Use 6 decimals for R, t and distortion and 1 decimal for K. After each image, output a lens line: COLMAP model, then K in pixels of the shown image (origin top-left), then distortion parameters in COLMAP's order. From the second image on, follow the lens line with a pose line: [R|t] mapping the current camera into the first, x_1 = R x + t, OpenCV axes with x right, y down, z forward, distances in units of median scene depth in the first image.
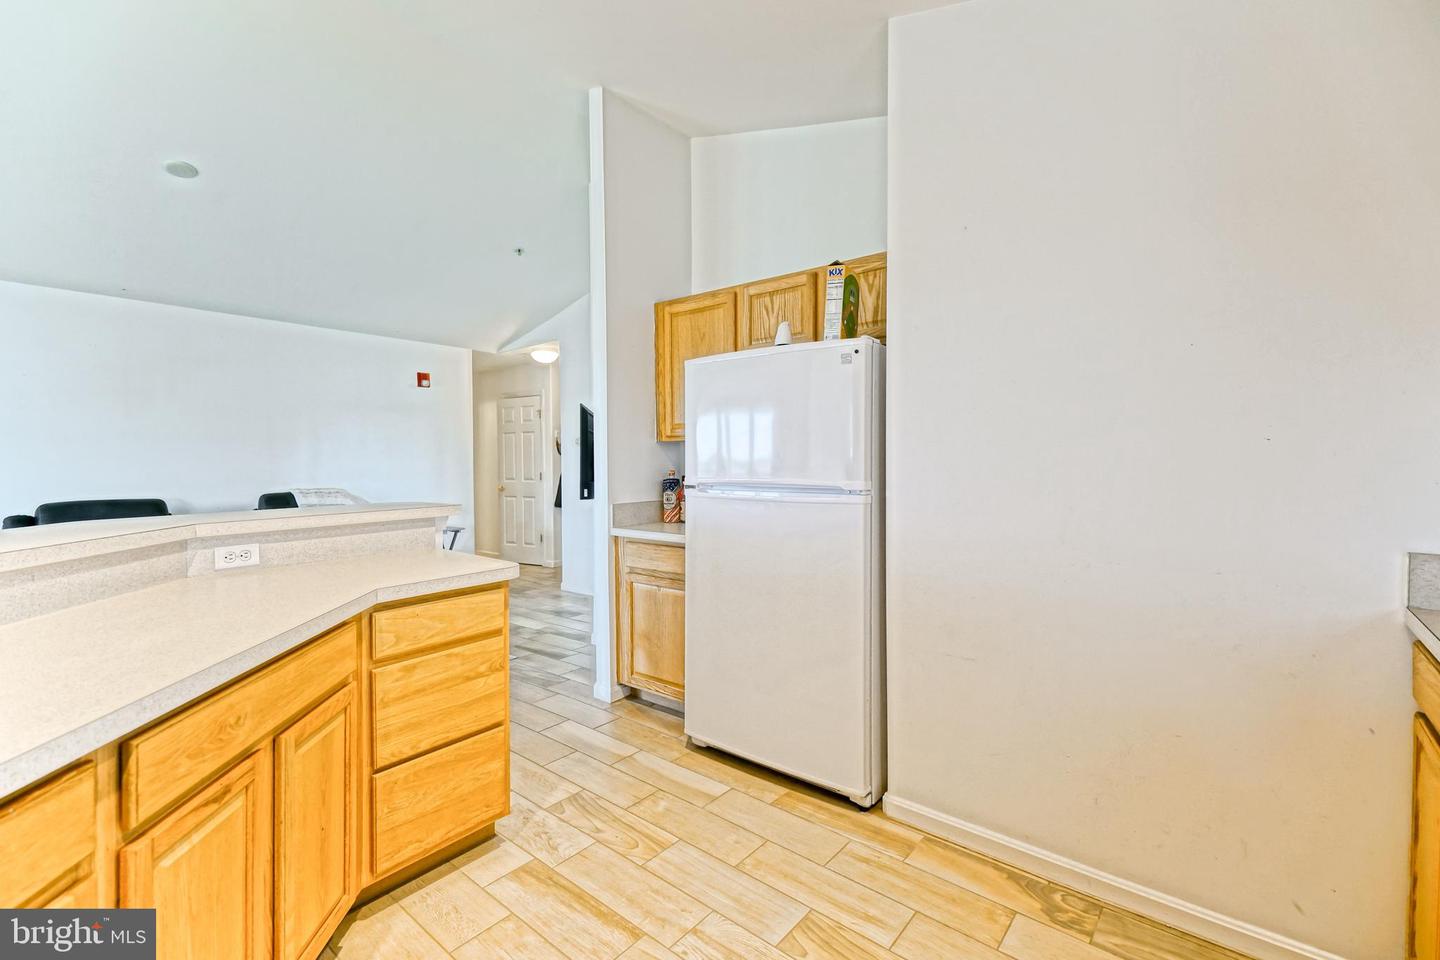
lens RADIAL K [[637.6, 0, 695.6], [0, 637.6, 479.0], [0, 0, 1]] dist [0.042436, -0.001660]
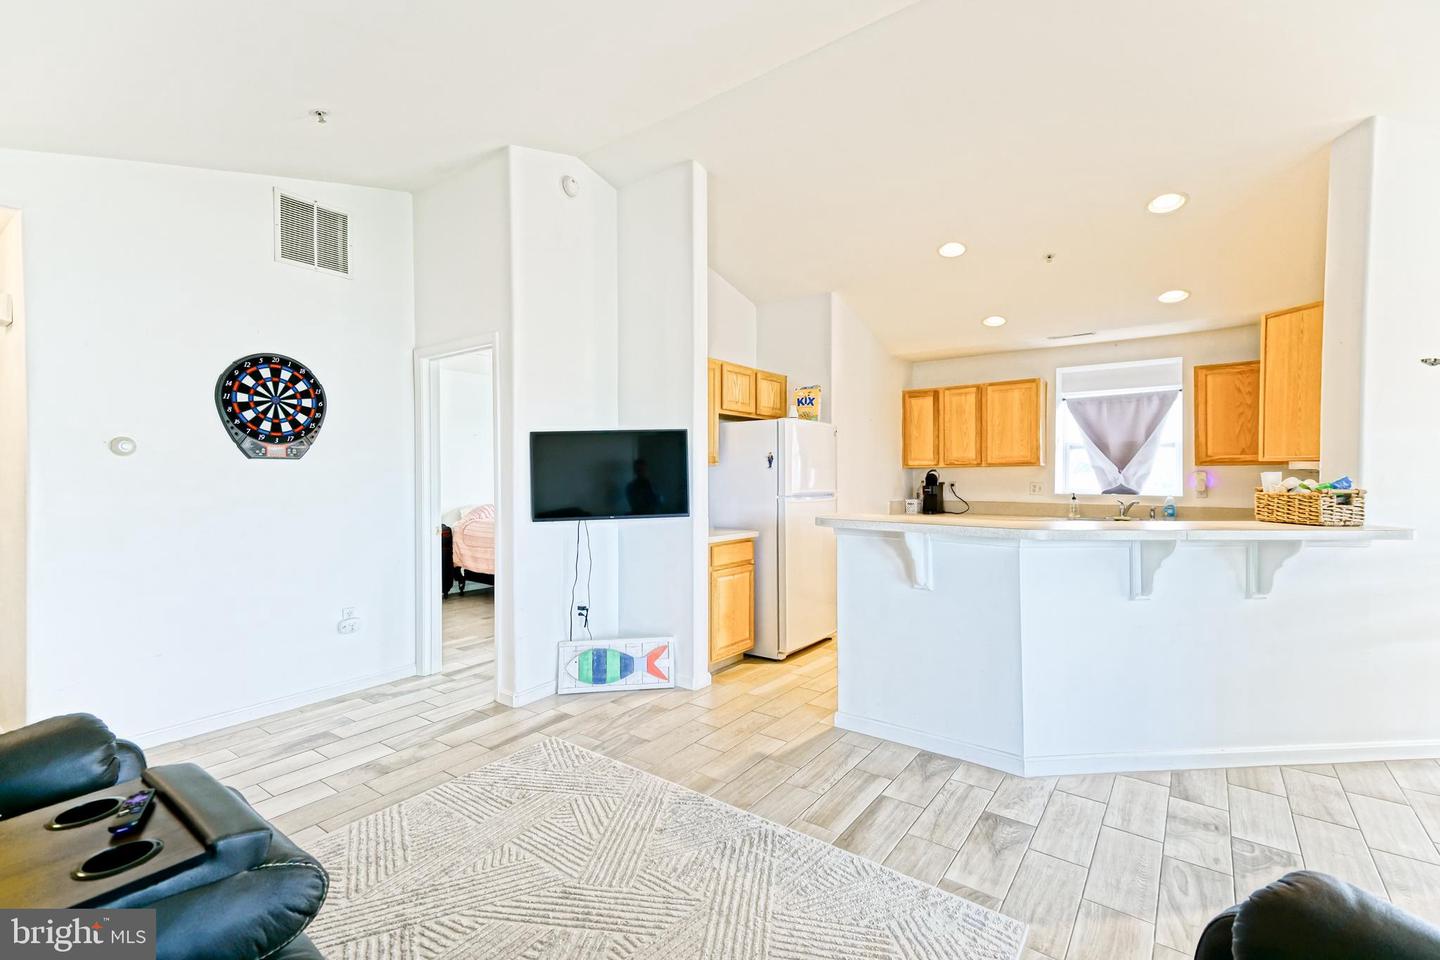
lens RADIAL K [[637.6, 0, 714.4], [0, 637.6, 477.0], [0, 0, 1]] dist [0.042436, -0.001660]
pose [[-0.060523, 0.001793, 0.998165, -1.315031], [0.032389, 0.999475, 0.000168, -0.035976], [-0.997641, 0.032340, -0.060549, 1.045280]]
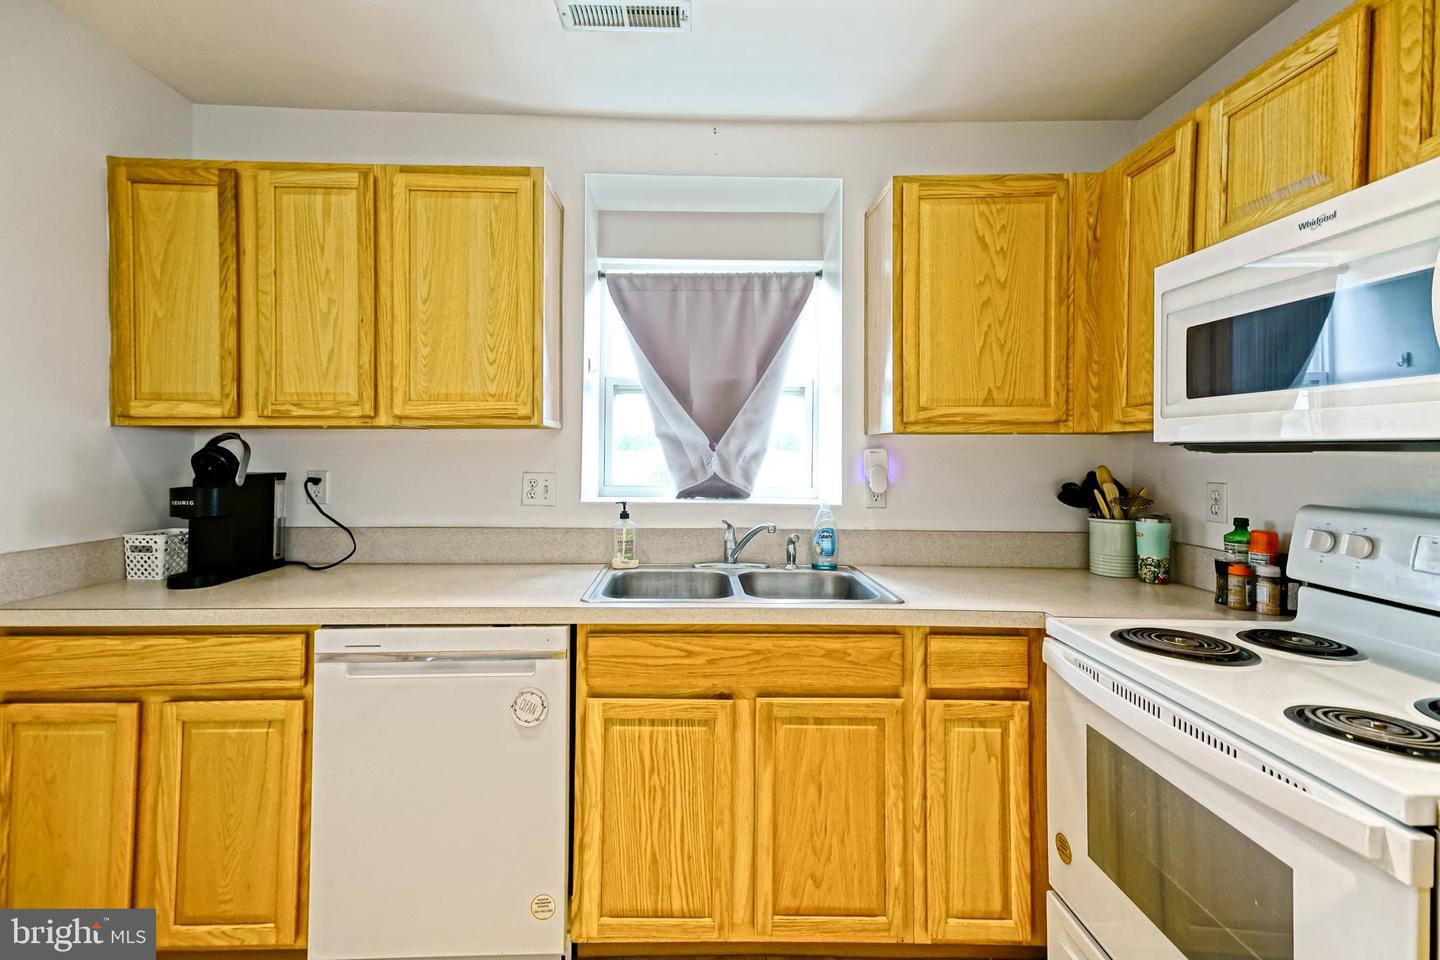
lens RADIAL K [[637.6, 0, 689.4], [0, 637.6, 452.4], [0, 0, 1]] dist [0.042436, -0.001660]
pose [[-0.649545, -0.000548, 0.760323, -0.210022], [0.020235, 0.999633, 0.018007, -0.022043], [-0.760054, 0.027081, -0.649296, 0.368588]]
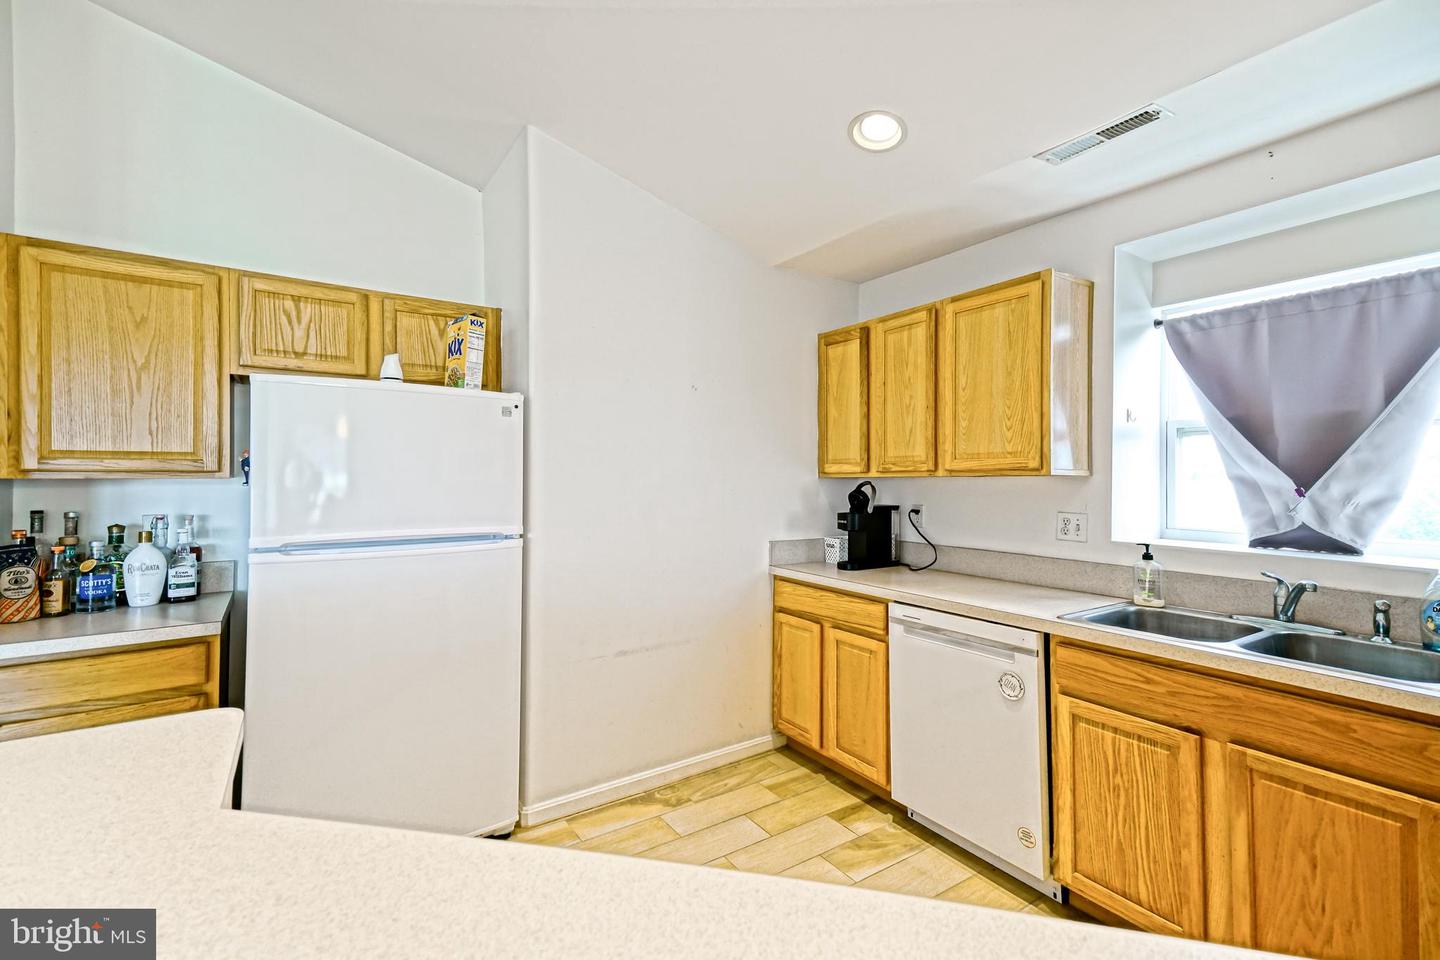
lens RADIAL K [[637.6, 0, 714.4], [0, 637.6, 470.5], [0, 0, 1]] dist [0.042436, -0.001660]
pose [[0.278545, 0.012745, 0.960339, -0.478630], [0.028076, 0.999377, -0.021407, -0.038973], [-0.960013, 0.032925, 0.278013, 0.255943]]
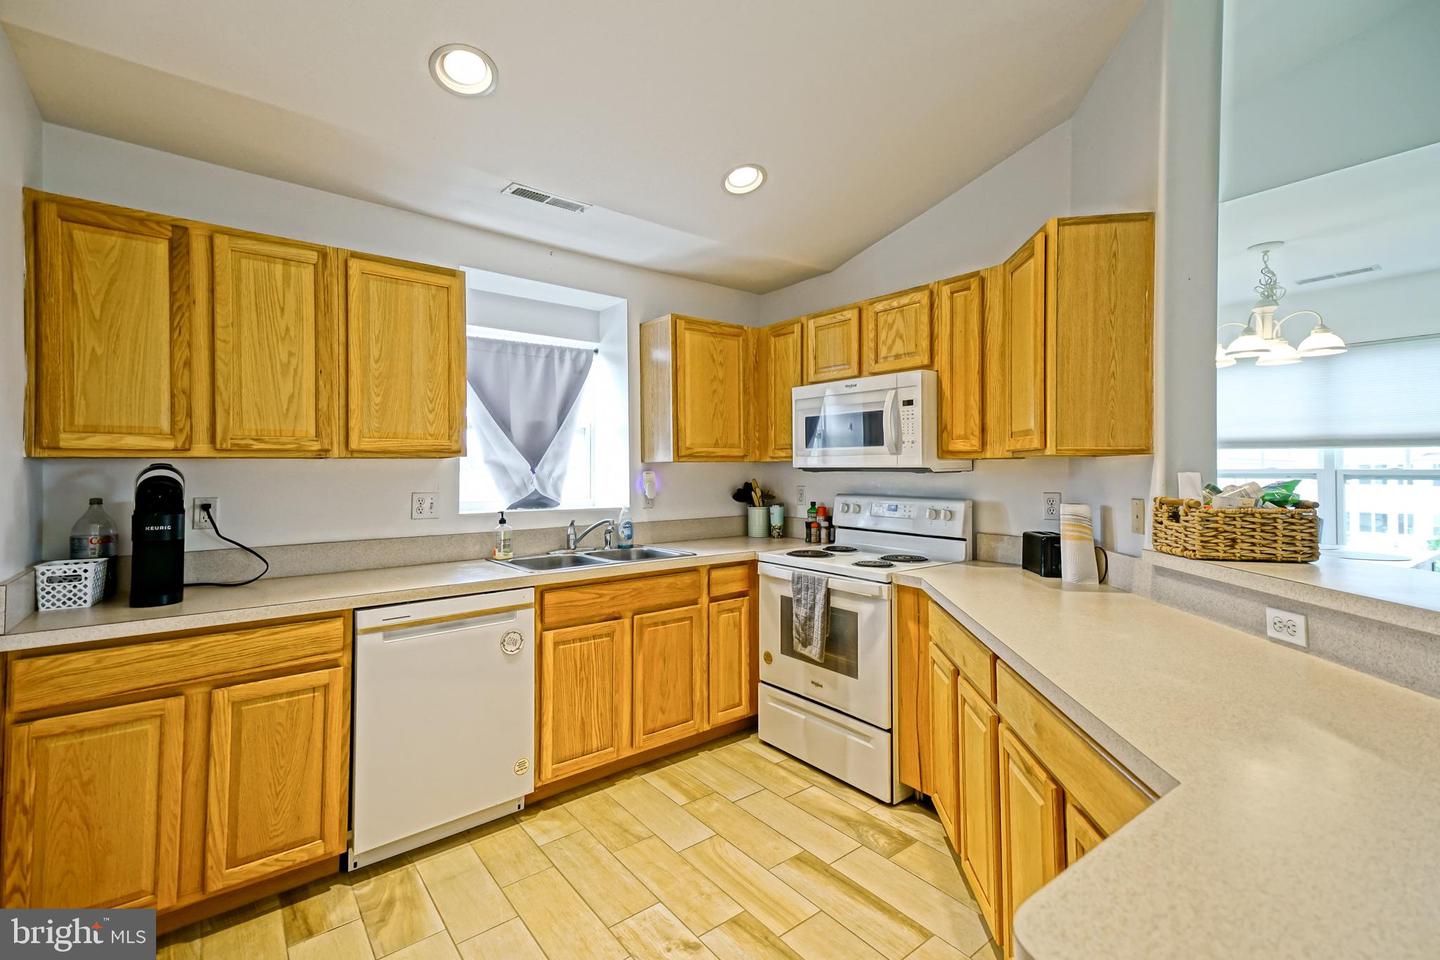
lens RADIAL K [[637.6, 0, 701.3], [0, 637.6, 465.4], [0, 0, 1]] dist [0.042436, -0.001660]
pose [[-0.978327, 0.010202, 0.206813, -0.138552], [0.015209, 0.999628, 0.022635, -0.041798], [-0.206505, 0.025290, -0.978119, 0.808222]]
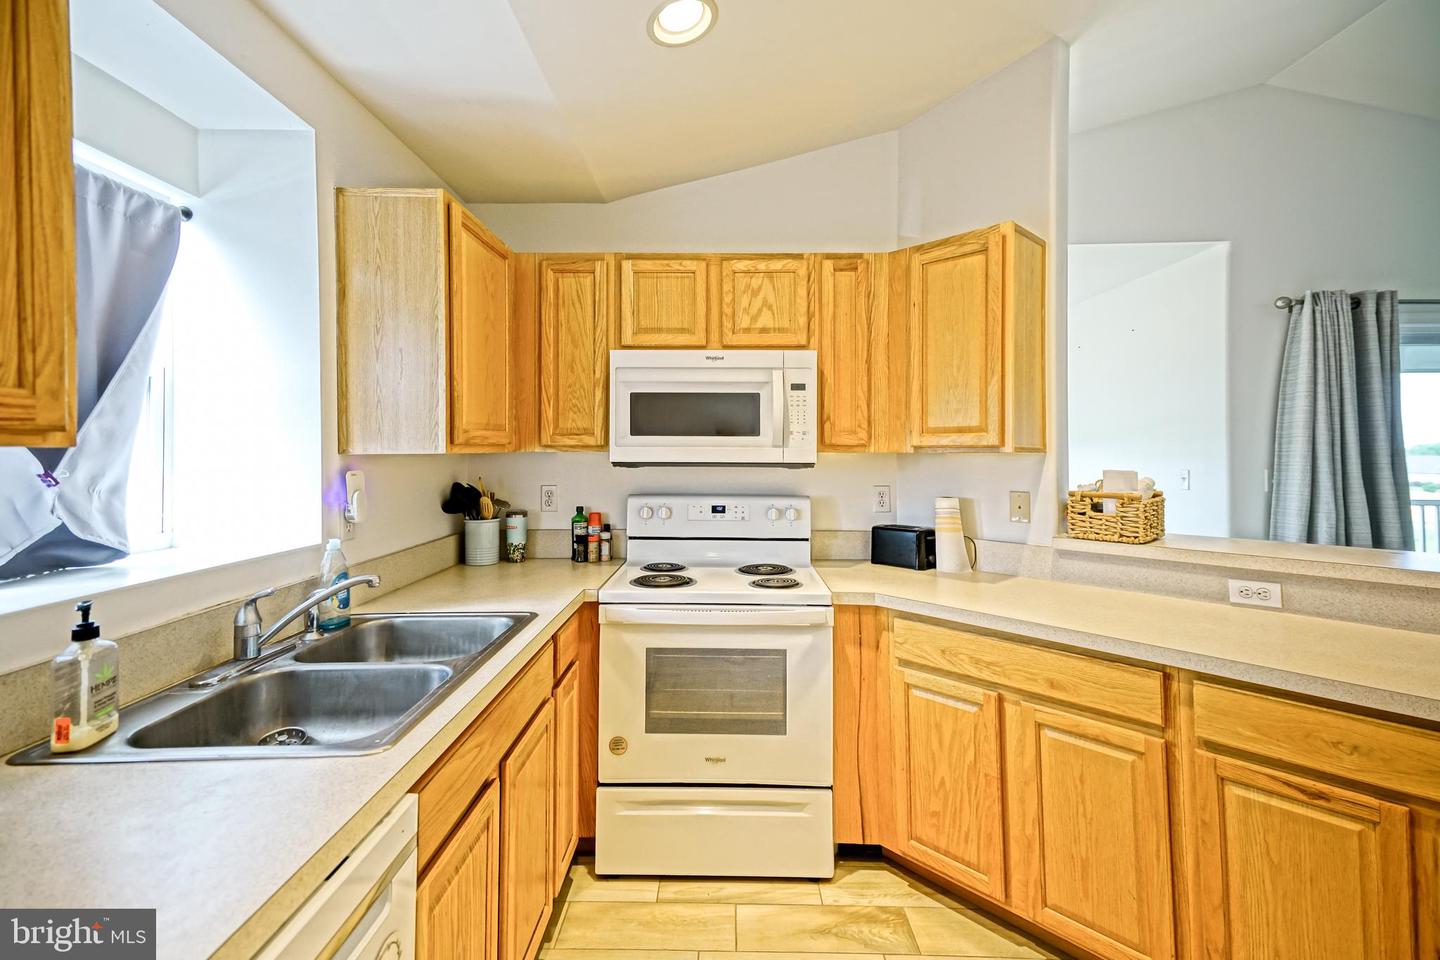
lens RADIAL K [[637.6, 0, 721.3], [0, 637.6, 446.4], [0, 0, 1]] dist [0.042436, -0.001660]
pose [[-0.771499, 0.002320, -0.636227, 0.276032], [-0.015088, 0.999645, 0.021941, -0.048421], [0.636052, 0.026527, -0.771190, 0.437298]]
